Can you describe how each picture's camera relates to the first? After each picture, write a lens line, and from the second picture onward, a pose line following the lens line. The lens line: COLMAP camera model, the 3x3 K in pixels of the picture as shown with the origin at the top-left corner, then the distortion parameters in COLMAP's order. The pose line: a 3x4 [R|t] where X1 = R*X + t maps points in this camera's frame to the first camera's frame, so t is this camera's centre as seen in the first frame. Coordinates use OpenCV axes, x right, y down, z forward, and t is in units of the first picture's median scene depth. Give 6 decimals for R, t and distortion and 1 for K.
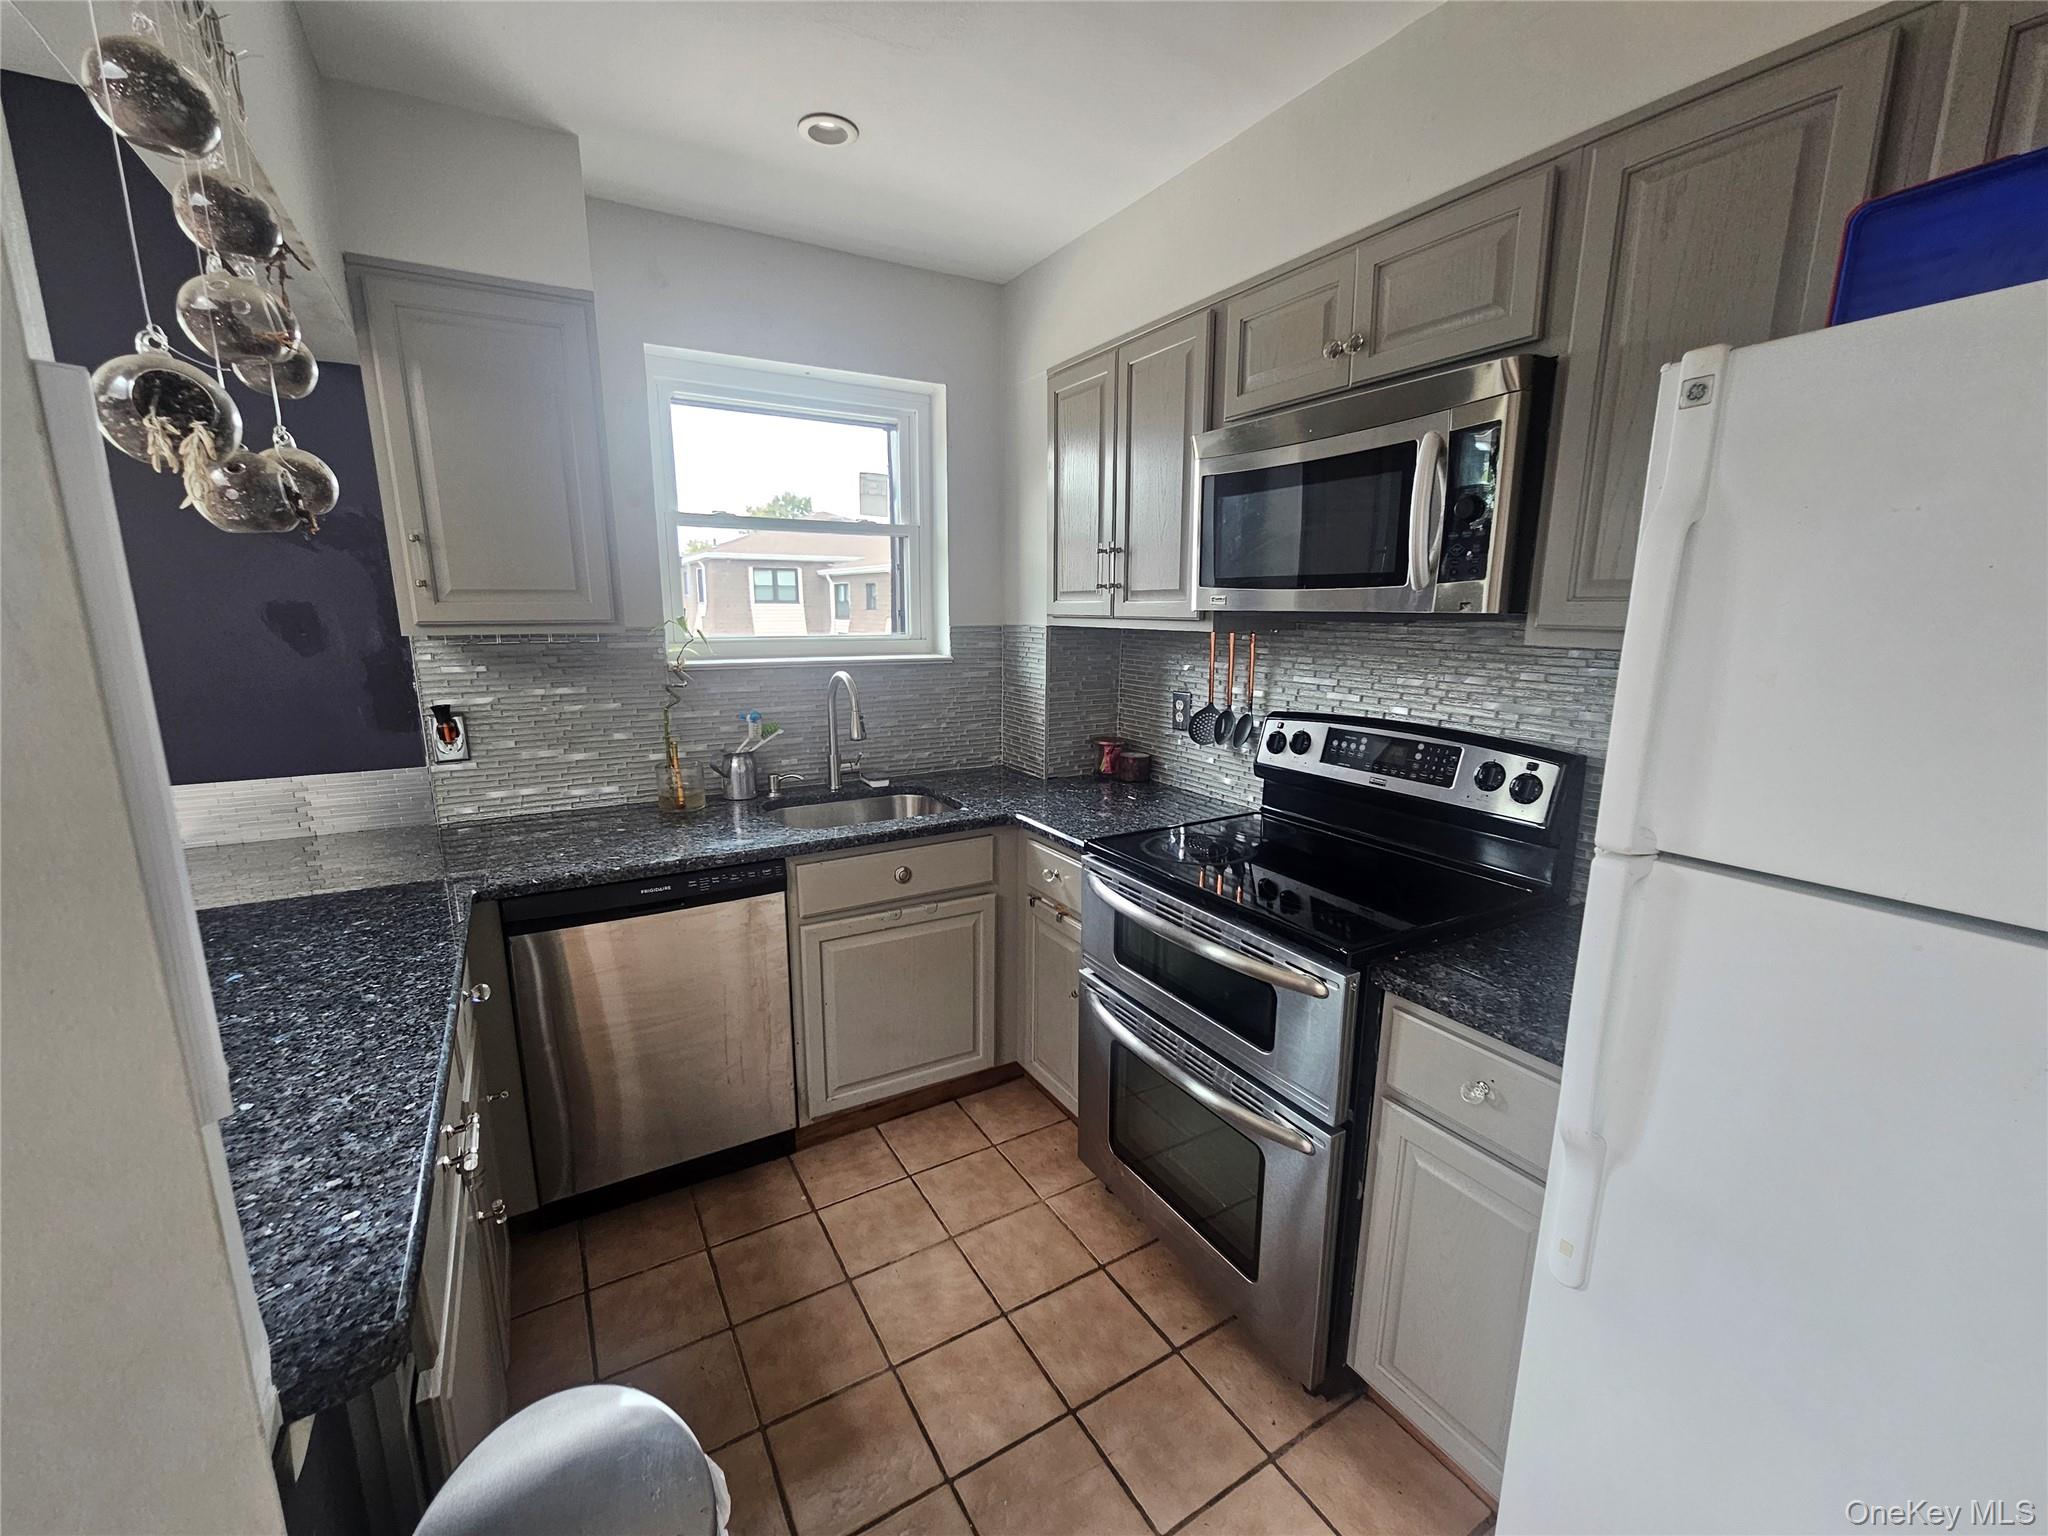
lens RADIAL K [[836.0, 0, 1016.1], [0, 836.0, 773.0], [0, 0, 1]] dist [-0.004146, 0.000017]
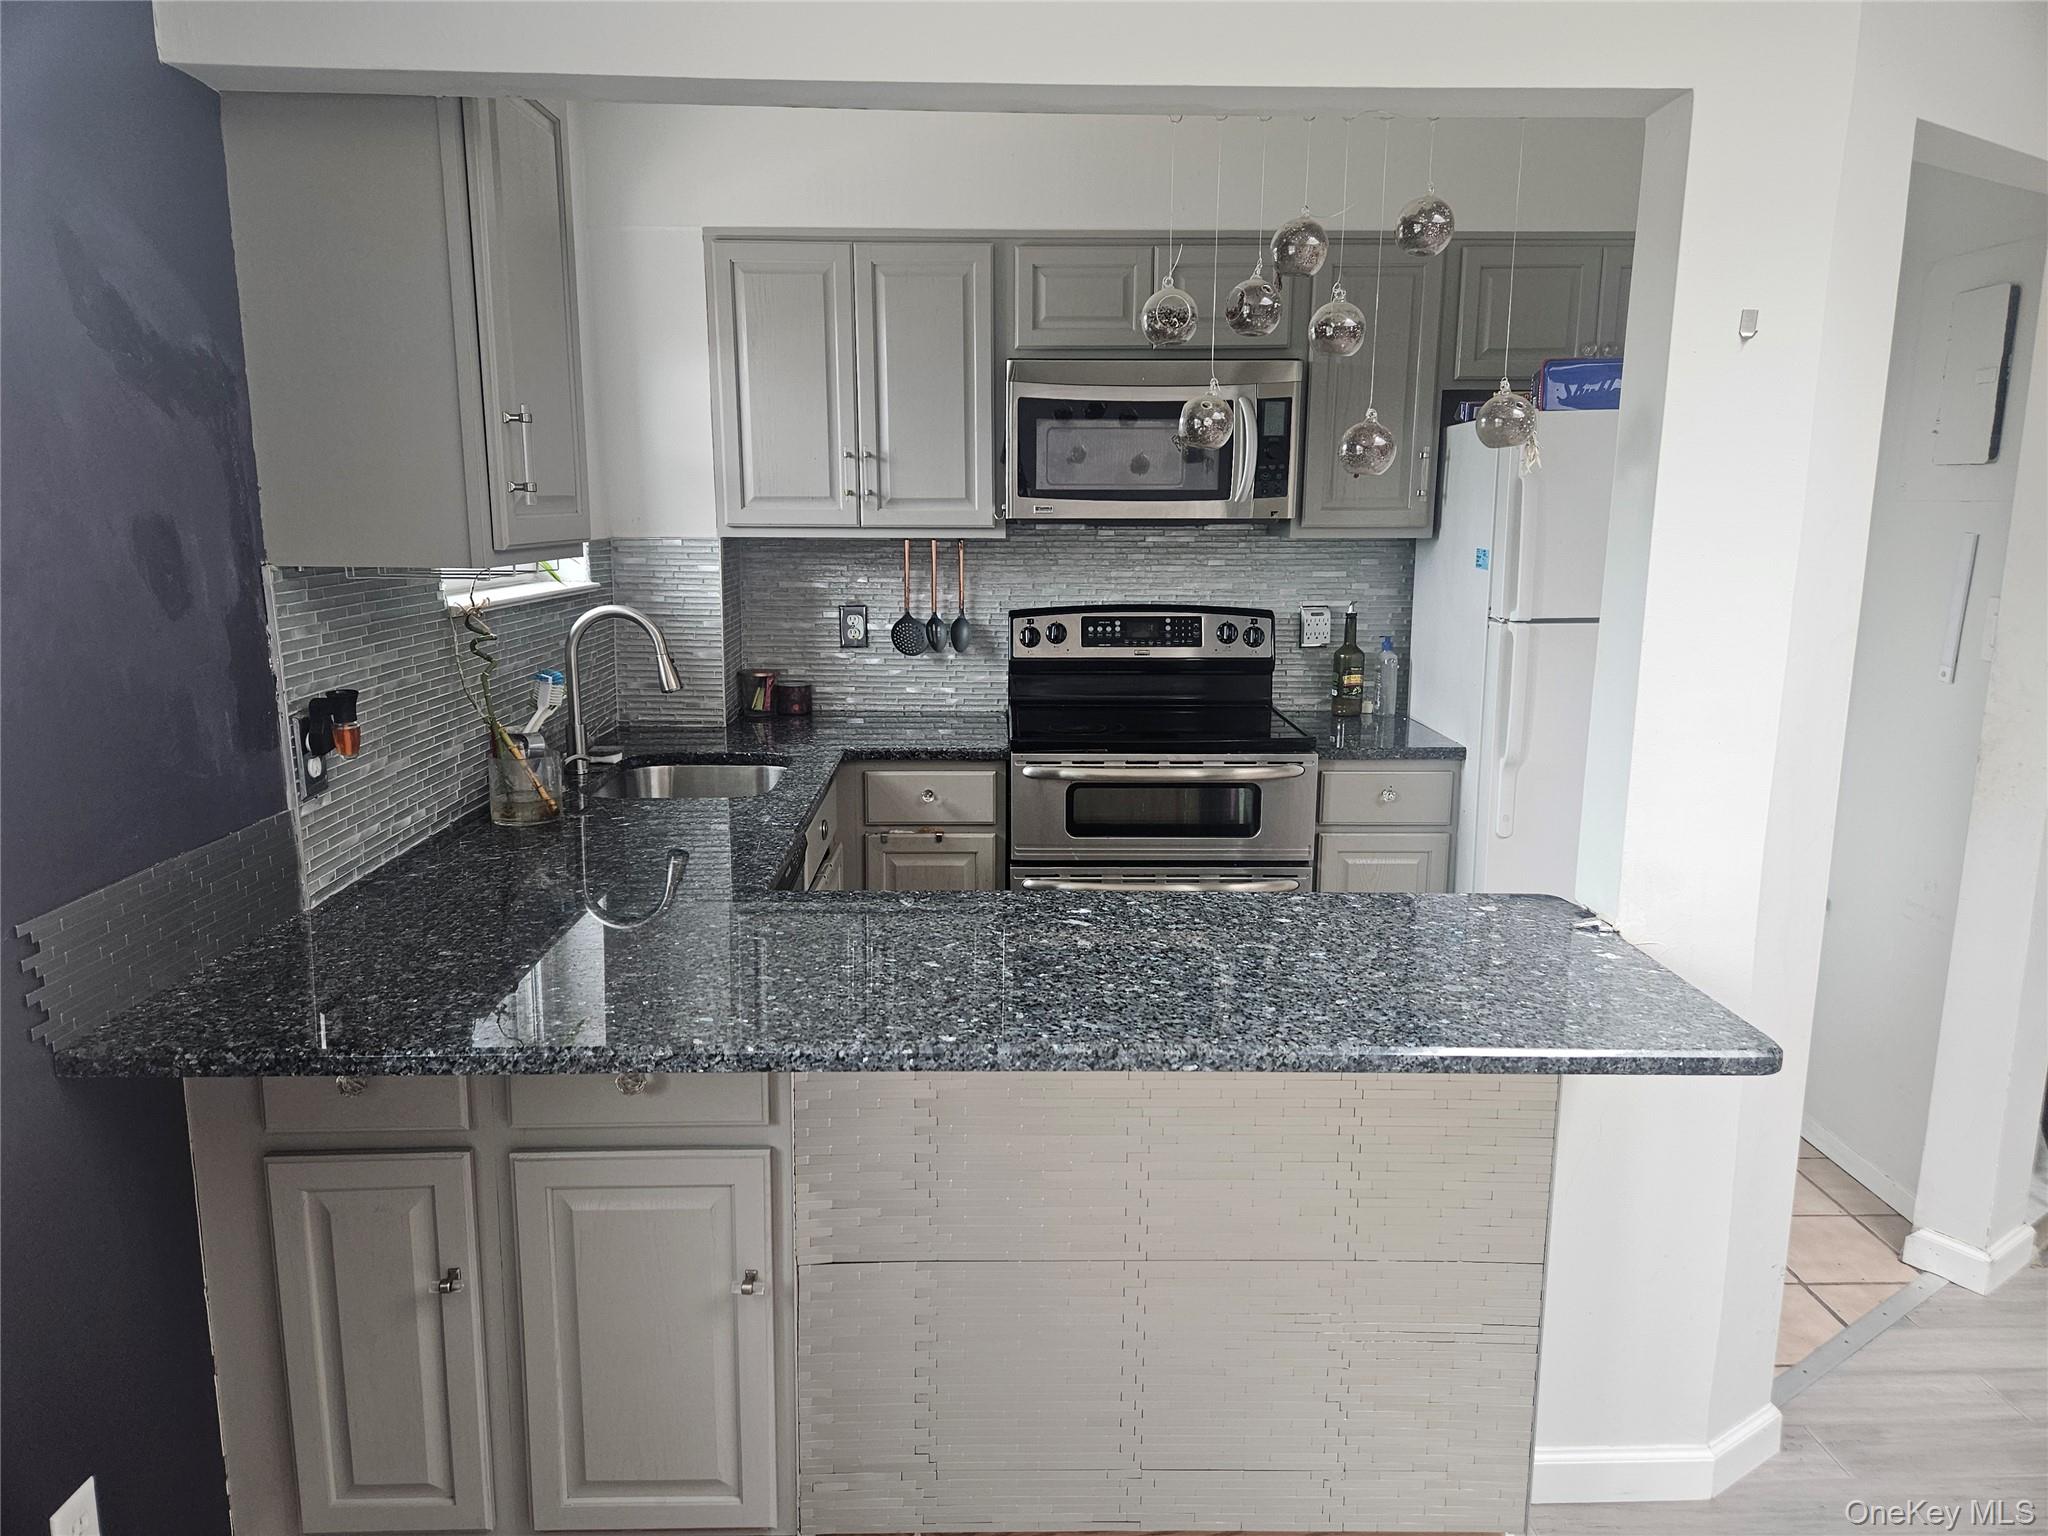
lens RADIAL K [[1354.7, 0, 1013.7], [0, 1354.7, 747.9], [0, 0, 1]] dist [0.058816, -0.043486]
pose [[0.488012, -0.157029, 0.858595, -1.389763], [0.171146, 0.981803, 0.082286, -0.048483], [-0.855893, 0.106789, 0.506007, 0.140989]]
